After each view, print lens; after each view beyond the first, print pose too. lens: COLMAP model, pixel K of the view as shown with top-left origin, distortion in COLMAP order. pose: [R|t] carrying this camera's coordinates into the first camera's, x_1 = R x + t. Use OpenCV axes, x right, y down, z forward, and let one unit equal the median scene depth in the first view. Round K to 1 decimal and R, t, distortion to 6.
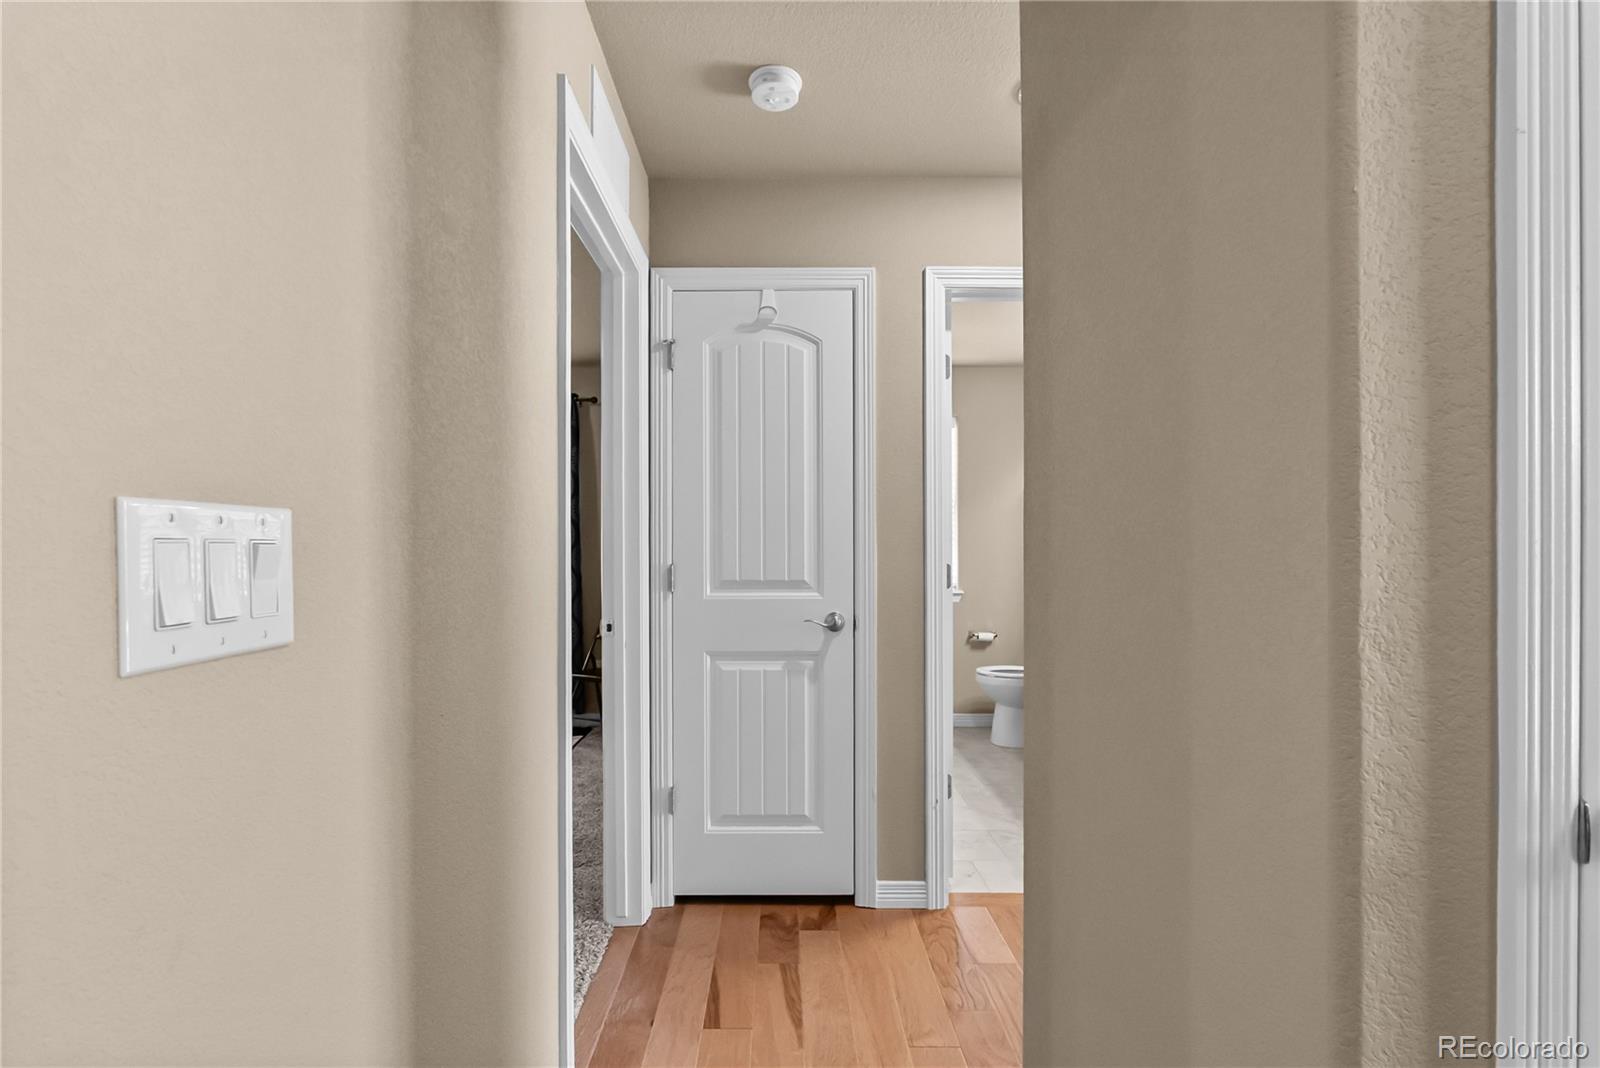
lens RADIAL K [[713.2, 0, 796.4], [0, 713.2, 545.4], [0, 0, 1]] dist [-0.007714, 0.000540]
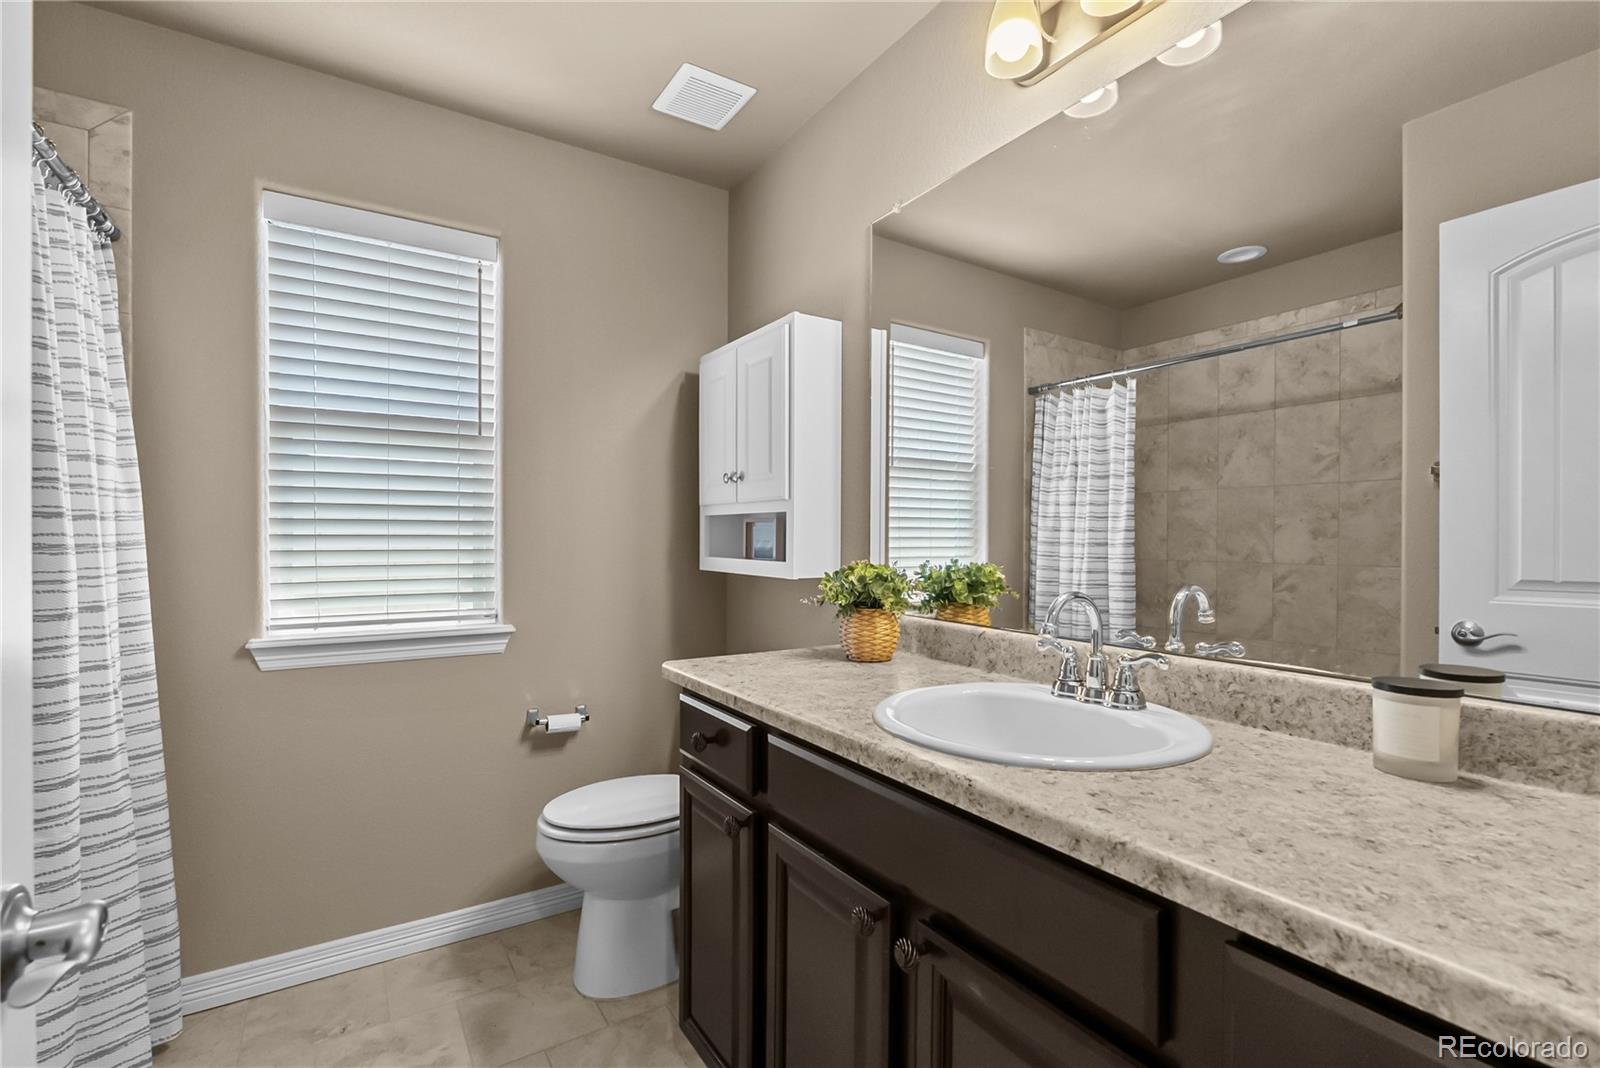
lens RADIAL K [[713.2, 0, 795.2], [0, 713.2, 545.1], [0, 0, 1]] dist [-0.007714, 0.000540]
pose [[0.850568, 0.002804, 0.525858, 0.147853], [-0.001128, 0.999993, -0.003508, 0.012774], [-0.525864, 0.002390, 0.850565, 0.519322]]
